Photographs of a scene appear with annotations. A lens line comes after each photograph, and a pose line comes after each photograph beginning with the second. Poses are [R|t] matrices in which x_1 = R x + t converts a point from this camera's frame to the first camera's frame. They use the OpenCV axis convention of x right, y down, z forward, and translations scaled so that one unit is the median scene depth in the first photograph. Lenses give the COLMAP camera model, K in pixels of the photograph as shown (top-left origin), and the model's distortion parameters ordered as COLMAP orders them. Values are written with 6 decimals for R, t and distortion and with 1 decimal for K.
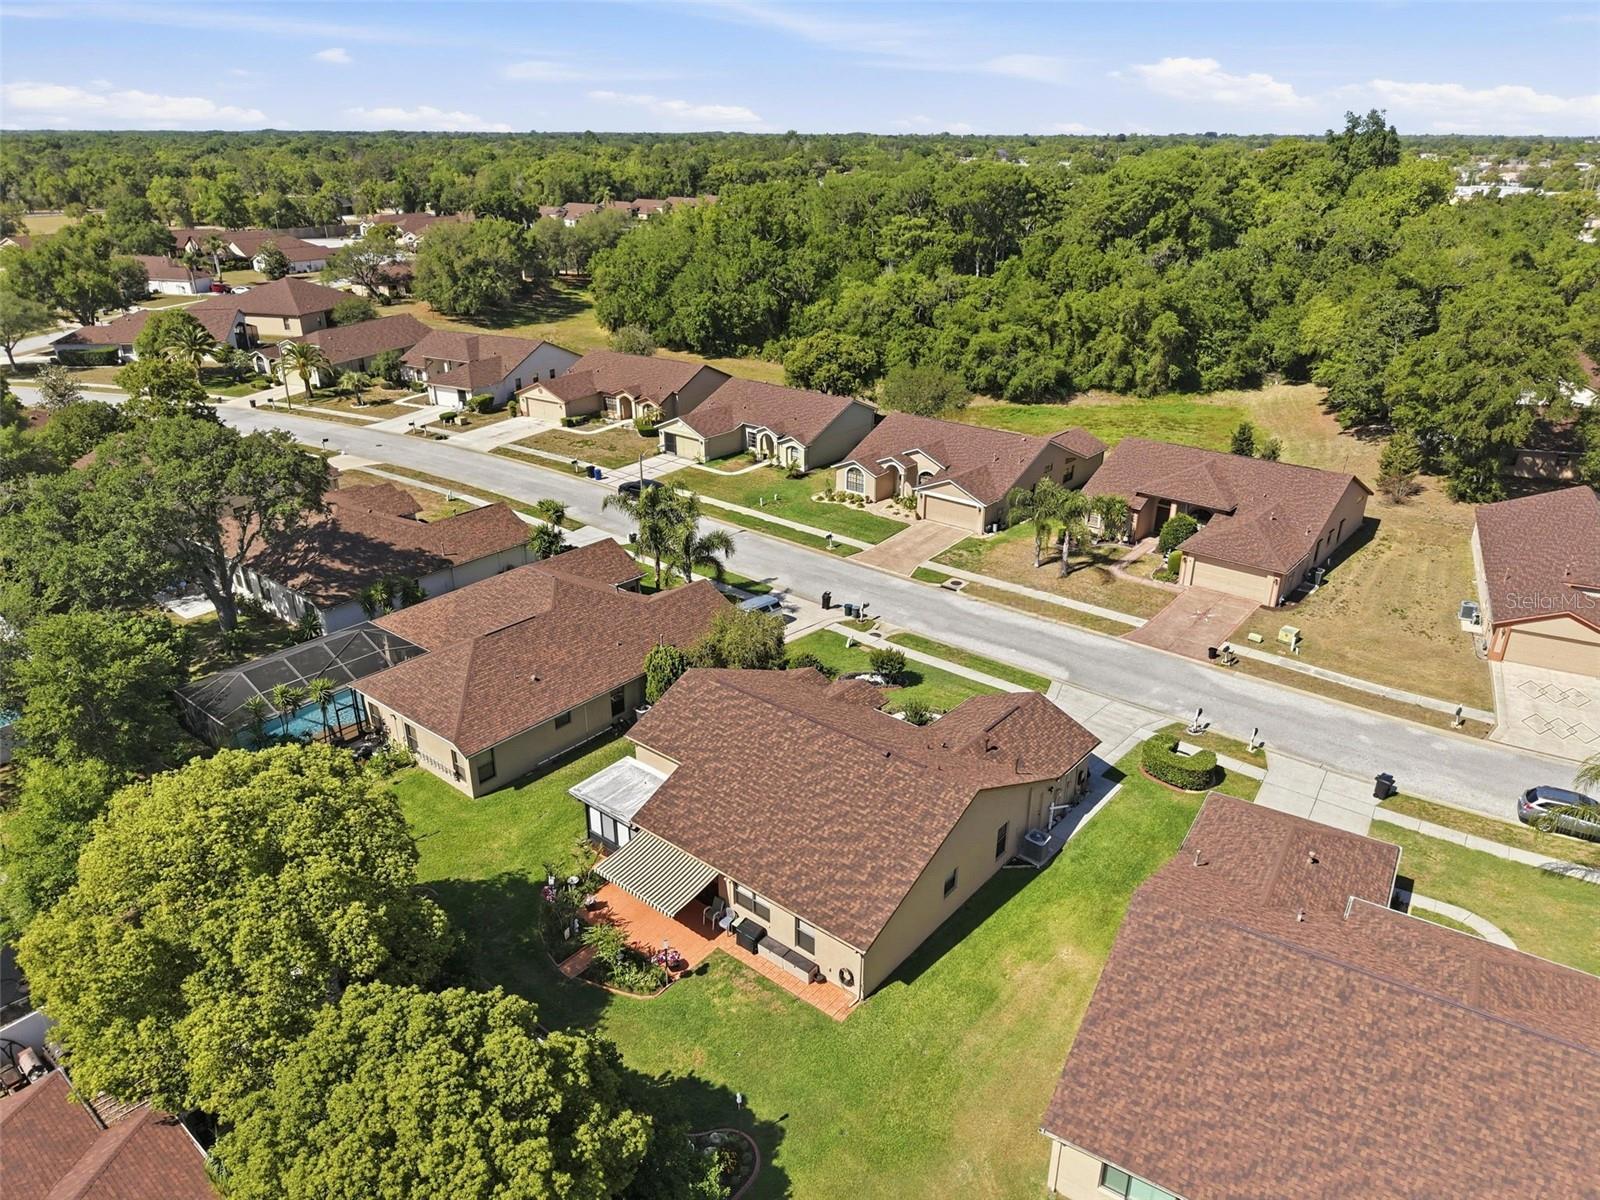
lens RADIAL K [[1071.8, 0, 800.0], [0, 1071.8, 600.0], [0, 0, 1]] dist [0.042313, -0.063887]
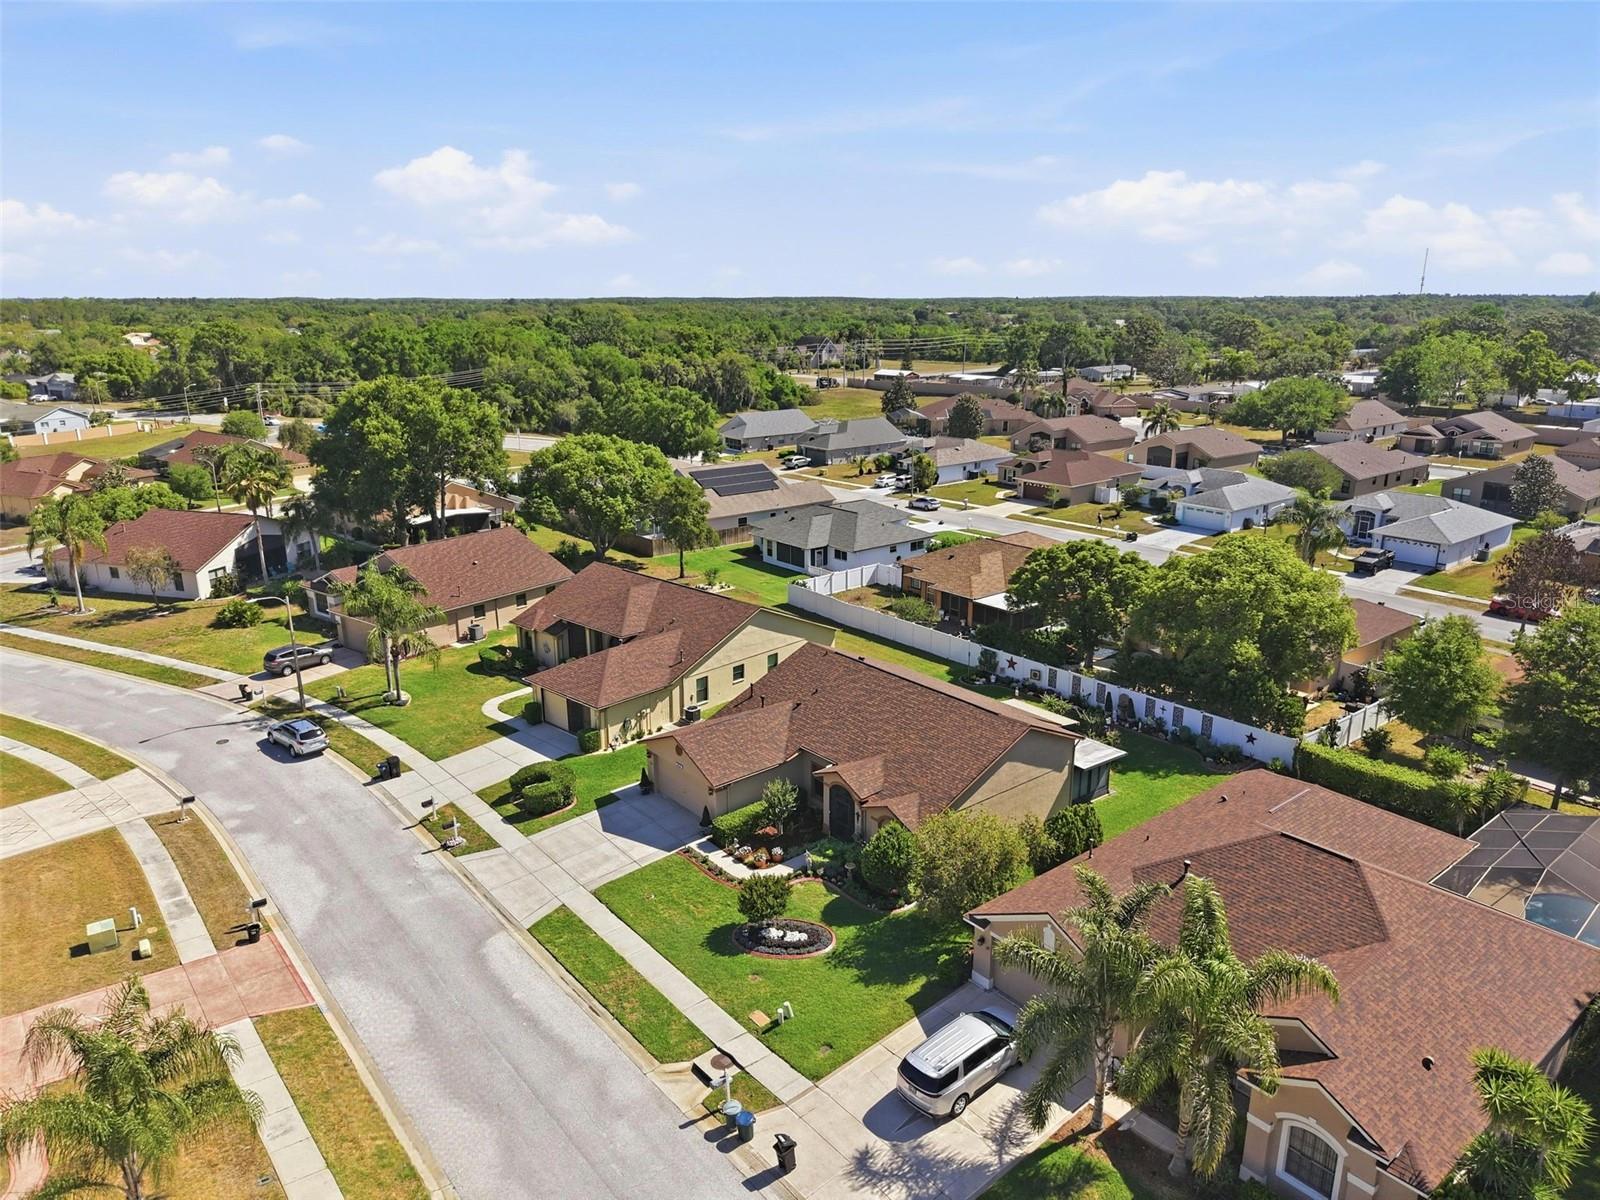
lens RADIAL K [[1046.6, 0, 796.4], [0, 1046.6, 659.4], [0, 0, 1]] dist [0.030337, -0.038378]
pose [[-0.981034, -0.061663, 0.183766, -0.035477], [0.078711, 0.739640, 0.668384, -0.340360], [-0.177135, 0.670172, -0.720758, 0.920785]]
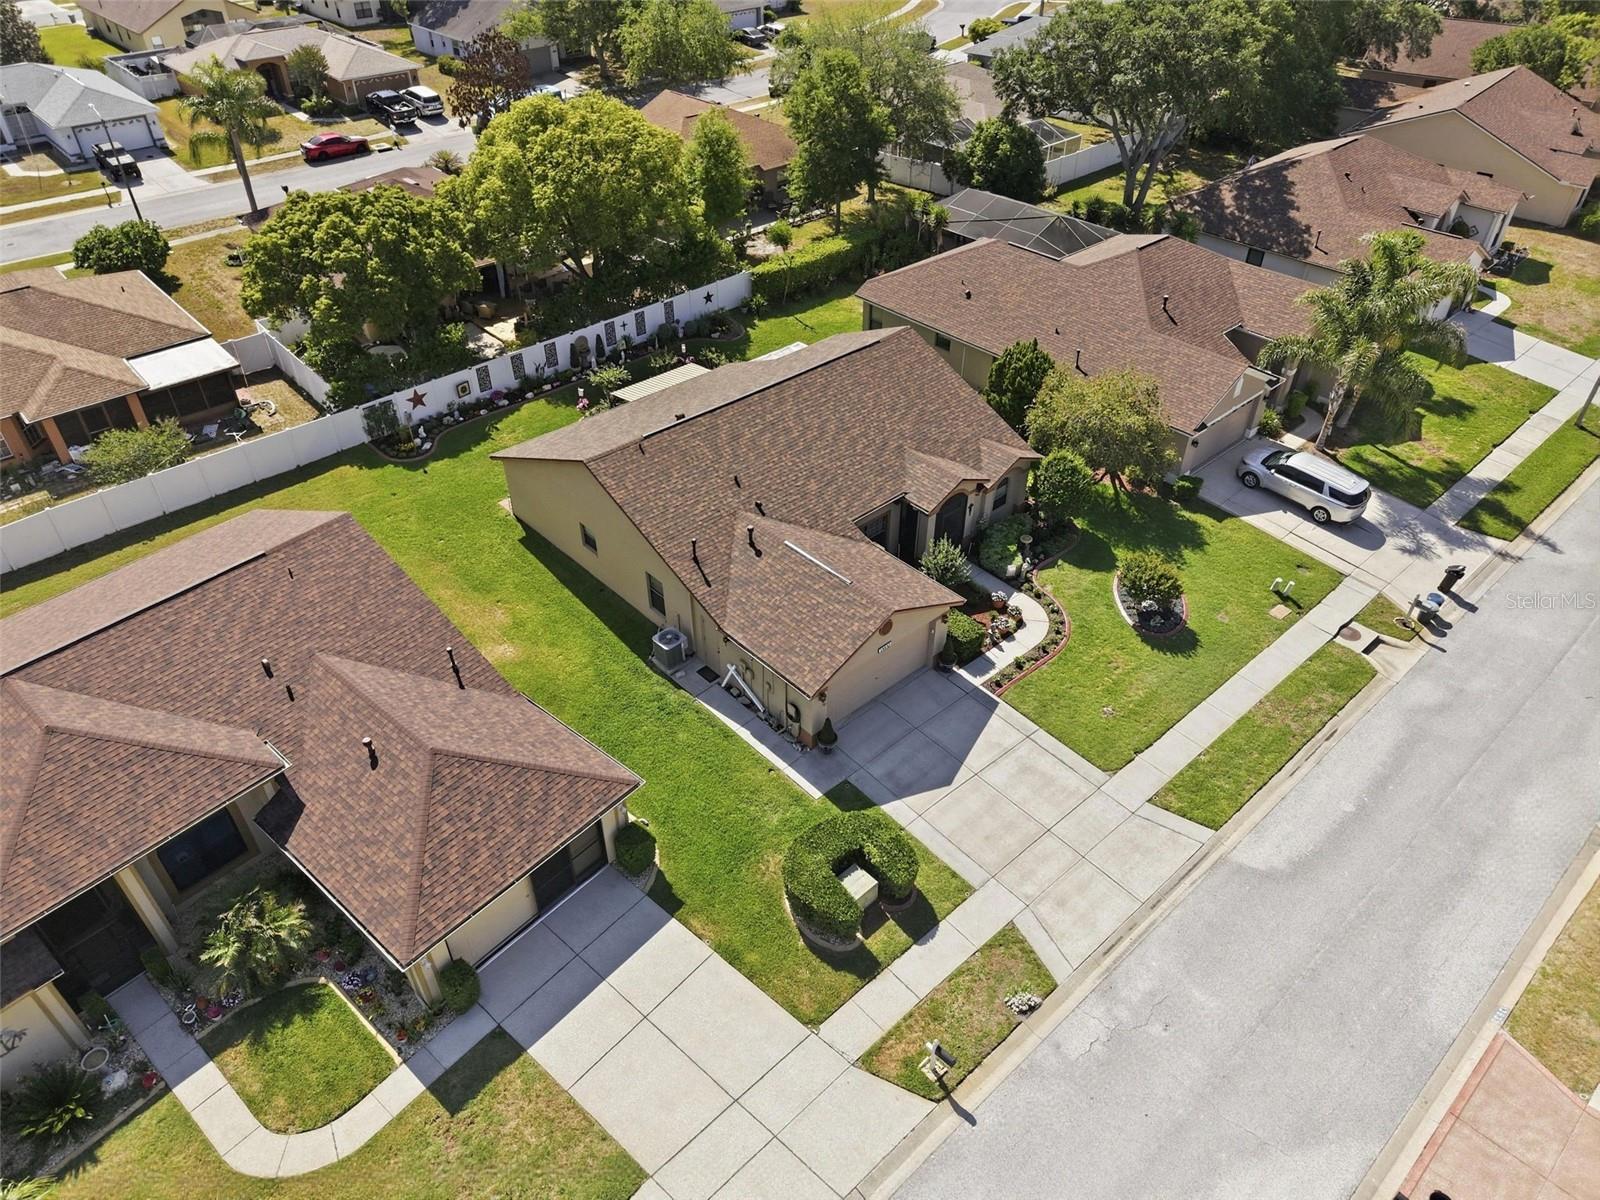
lens RADIAL K [[1071.2, 0, 802.6], [0, 1071.2, 613.4], [0, 0, 1]] dist [0.005981, -0.002499]
pose [[-0.138372, 0.621551, -0.771056, 0.399453], [-0.395734, 0.678992, 0.618356, -0.154826], [0.907881, 0.390696, 0.152016, 0.486806]]
